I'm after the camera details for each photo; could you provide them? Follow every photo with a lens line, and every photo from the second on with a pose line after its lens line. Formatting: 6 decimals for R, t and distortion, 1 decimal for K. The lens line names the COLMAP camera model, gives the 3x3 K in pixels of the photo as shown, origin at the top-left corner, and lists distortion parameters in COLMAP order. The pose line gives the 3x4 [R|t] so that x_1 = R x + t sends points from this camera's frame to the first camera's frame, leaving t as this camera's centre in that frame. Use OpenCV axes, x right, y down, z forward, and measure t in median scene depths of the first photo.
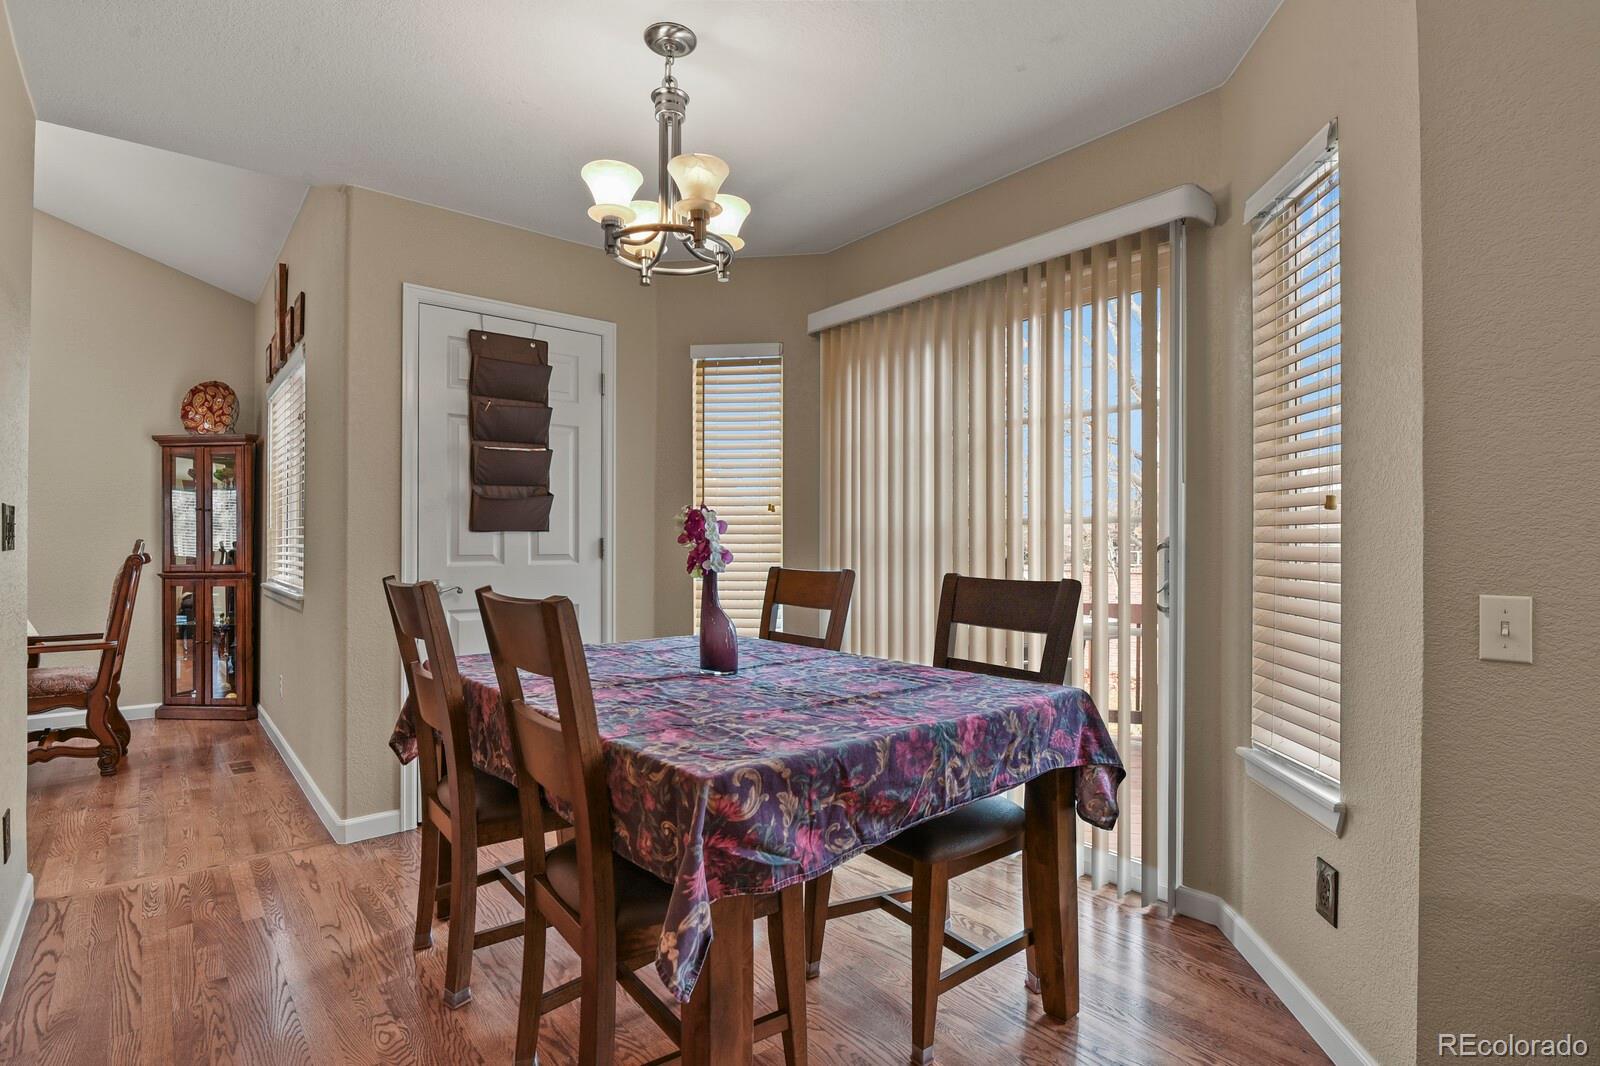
lens RADIAL K [[772.0, 0, 801.2], [0, 772.0, 536.2], [0, 0, 1]] dist [-0.011339, -0.003065]
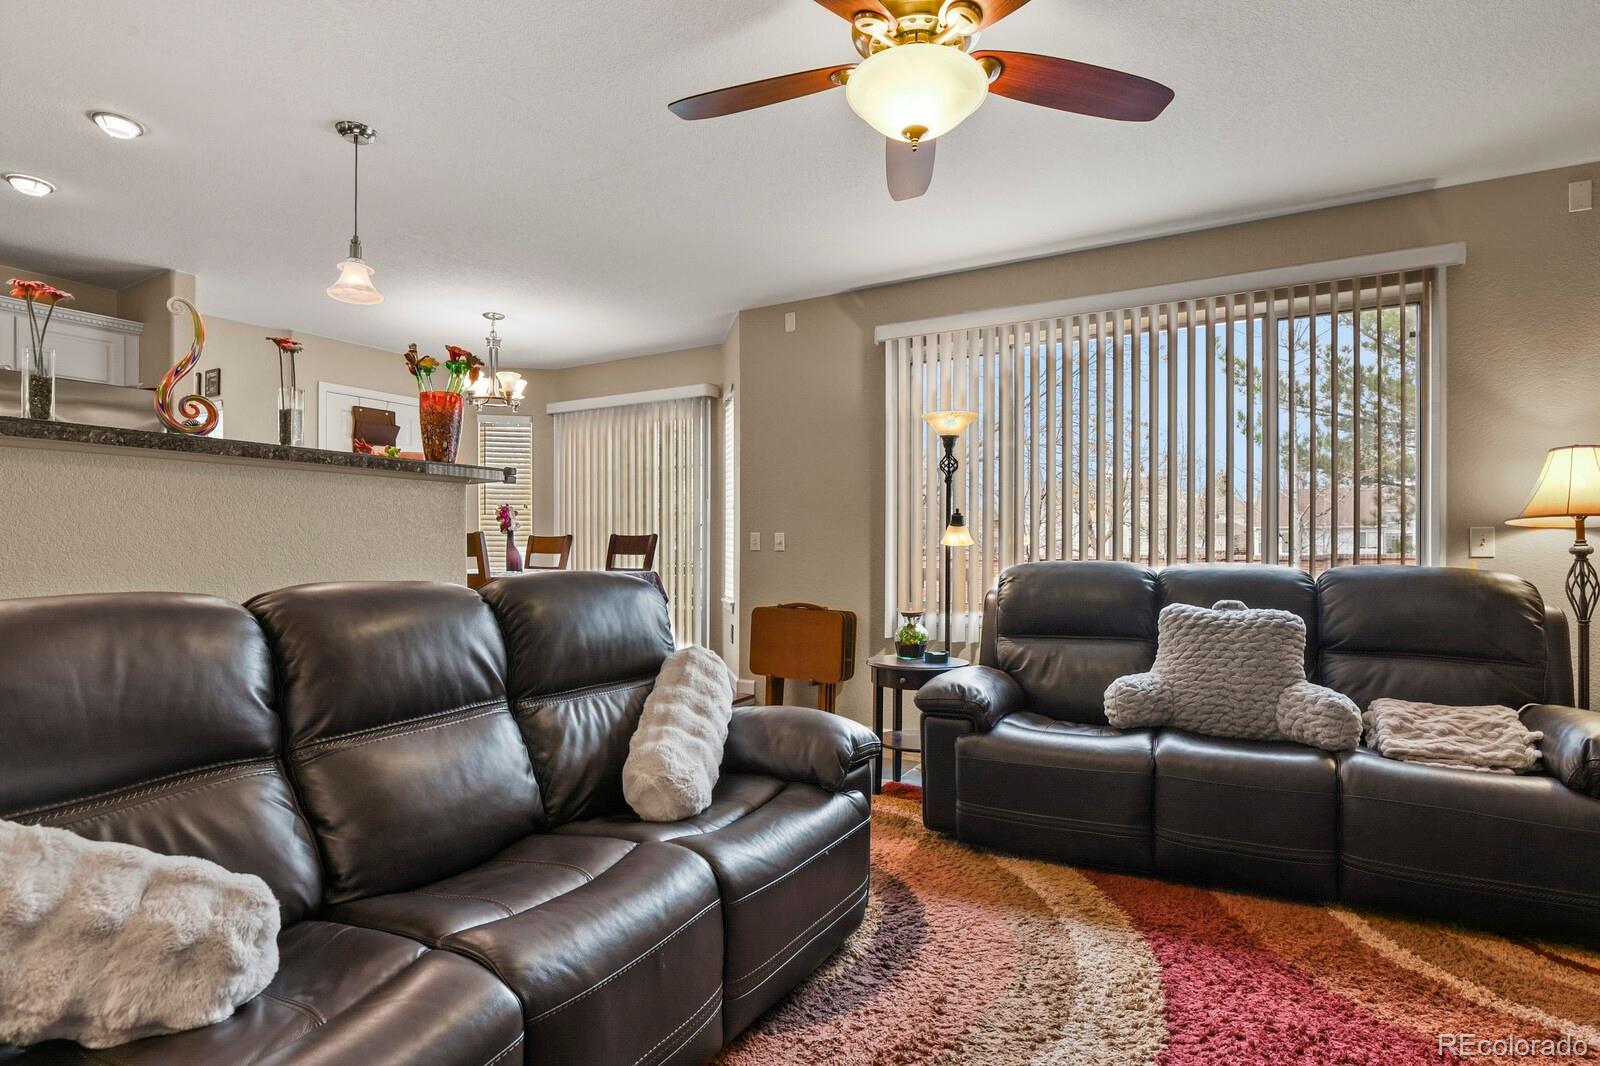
lens RADIAL K [[772.0, 0, 812.1], [0, 772.0, 540.3], [0, 0, 1]] dist [-0.011339, -0.003065]
pose [[0.934296, -0.003341, 0.356483, -0.088070], [0.000366, 0.999965, 0.008411, 0.048576], [-0.356498, -0.007728, 0.934264, -1.517195]]
